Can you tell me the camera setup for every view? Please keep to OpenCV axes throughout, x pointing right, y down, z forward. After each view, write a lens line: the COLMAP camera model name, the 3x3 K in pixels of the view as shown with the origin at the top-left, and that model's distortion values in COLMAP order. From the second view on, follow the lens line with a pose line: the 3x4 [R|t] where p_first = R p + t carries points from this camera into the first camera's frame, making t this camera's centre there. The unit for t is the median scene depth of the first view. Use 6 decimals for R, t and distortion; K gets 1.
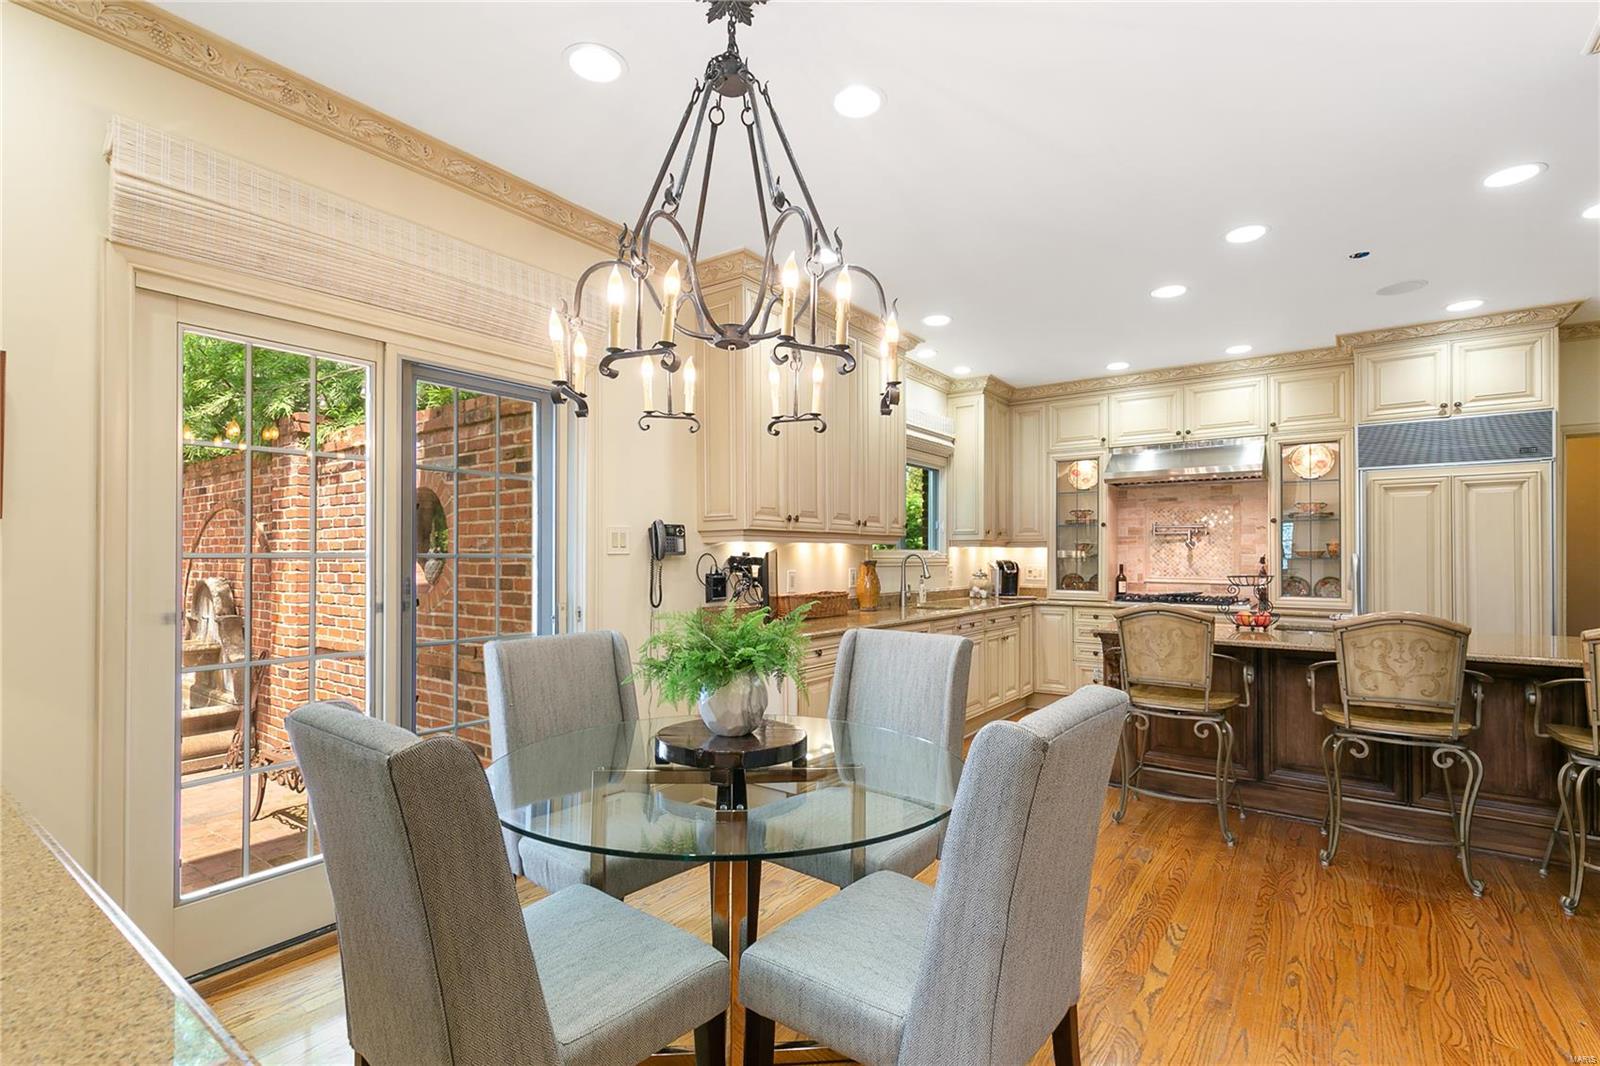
lens RADIAL K [[731.7, 0, 789.1], [0, 731.7, 548.6], [0, 0, 1]] dist [-0.009649, 0.001351]
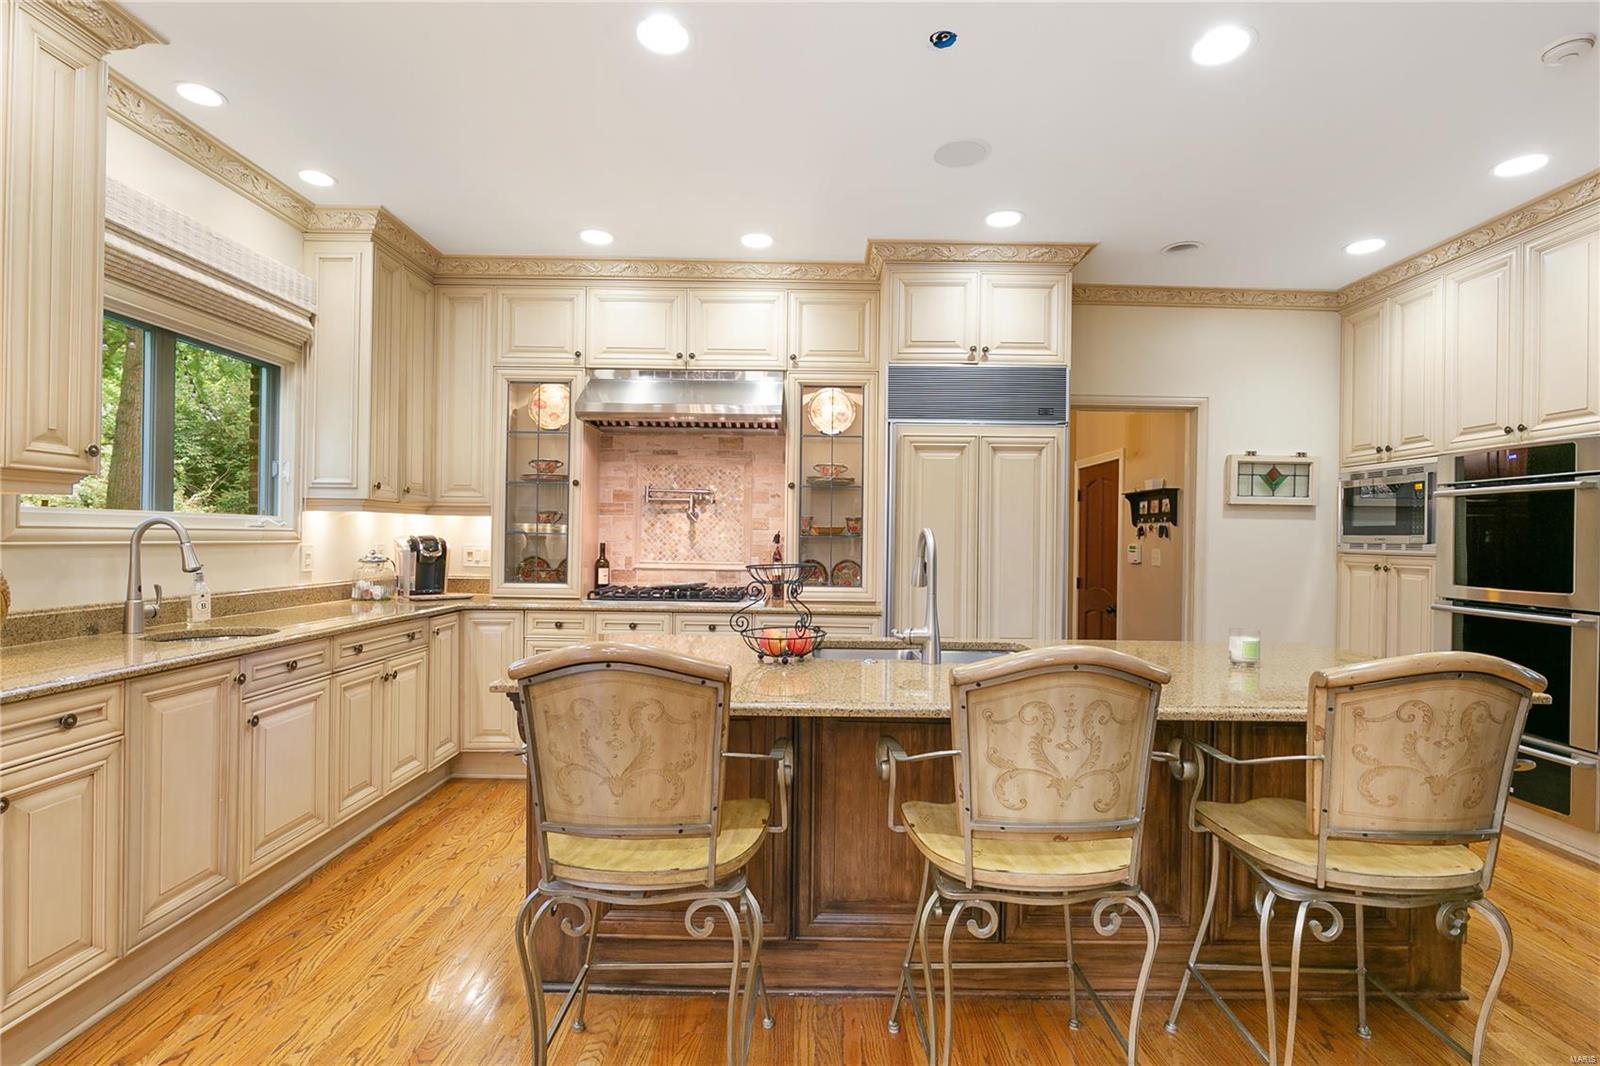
lens RADIAL K [[731.7, 0, 793.6], [0, 731.7, 533.5], [0, 0, 1]] dist [-0.009649, 0.001351]
pose [[0.805721, 0.010502, 0.592202, 0.213455], [-0.016294, 0.999857, 0.004439, 0.007185], [-0.592071, -0.013226, 0.805777, 0.377361]]
